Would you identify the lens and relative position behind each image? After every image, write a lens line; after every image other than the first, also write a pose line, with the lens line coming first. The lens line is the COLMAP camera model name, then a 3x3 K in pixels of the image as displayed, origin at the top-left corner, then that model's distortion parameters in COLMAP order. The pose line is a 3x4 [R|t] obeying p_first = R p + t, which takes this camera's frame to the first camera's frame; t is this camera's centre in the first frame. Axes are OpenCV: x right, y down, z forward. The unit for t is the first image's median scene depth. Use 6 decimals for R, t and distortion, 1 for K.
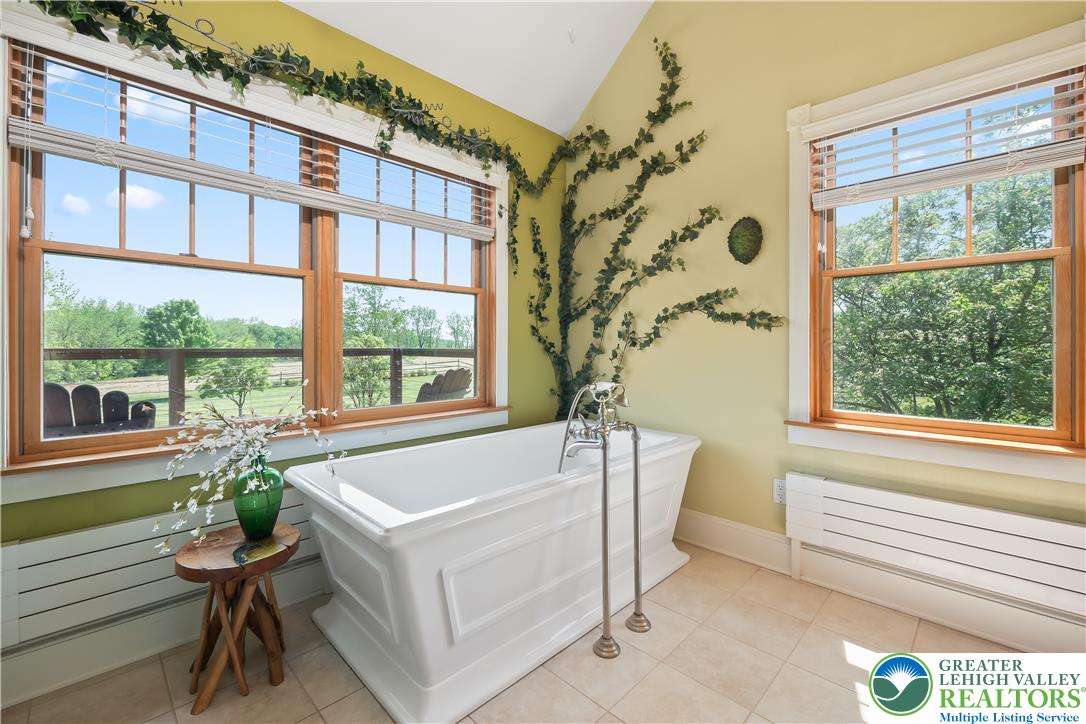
lens RADIAL K [[464.9, 0, 542.7], [0, 464.9, 352.7], [0, 0, 1]] dist [-0.006095, 0.000304]
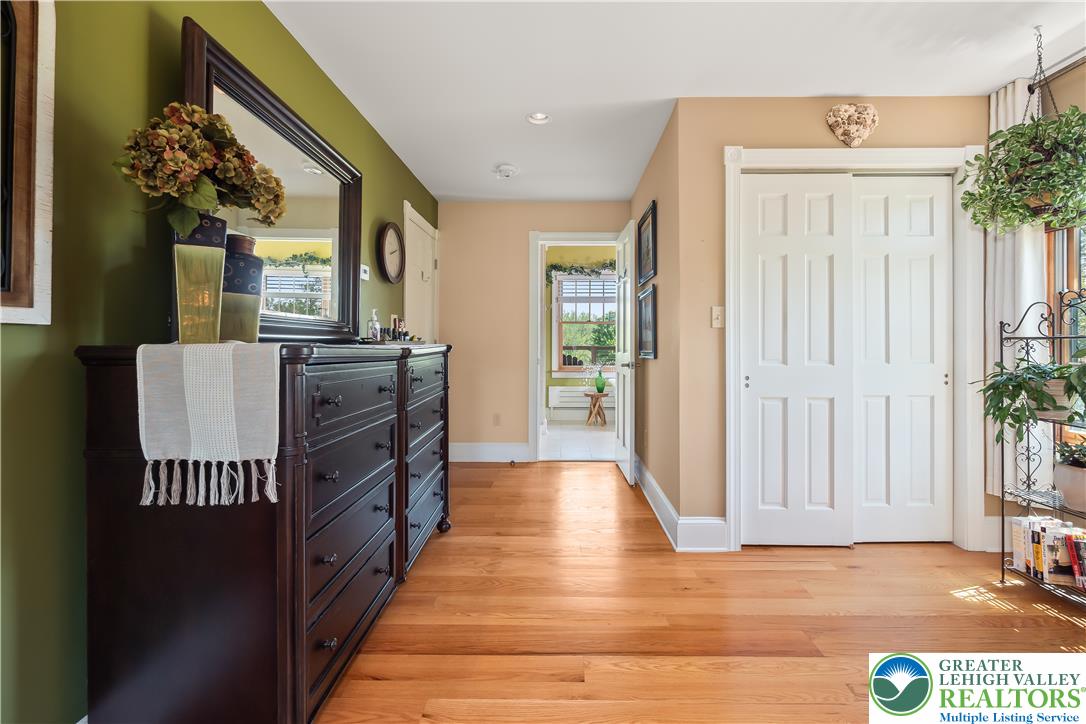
lens RADIAL K [[464.9, 0, 556.0], [0, 464.9, 343.2], [0, 0, 1]] dist [-0.006095, 0.000304]
pose [[0.696578, -0.003992, -0.717470, 1.856447], [-0.007745, 0.999884, -0.013083, 0.026083], [0.717439, 0.014670, 0.696467, -1.925330]]
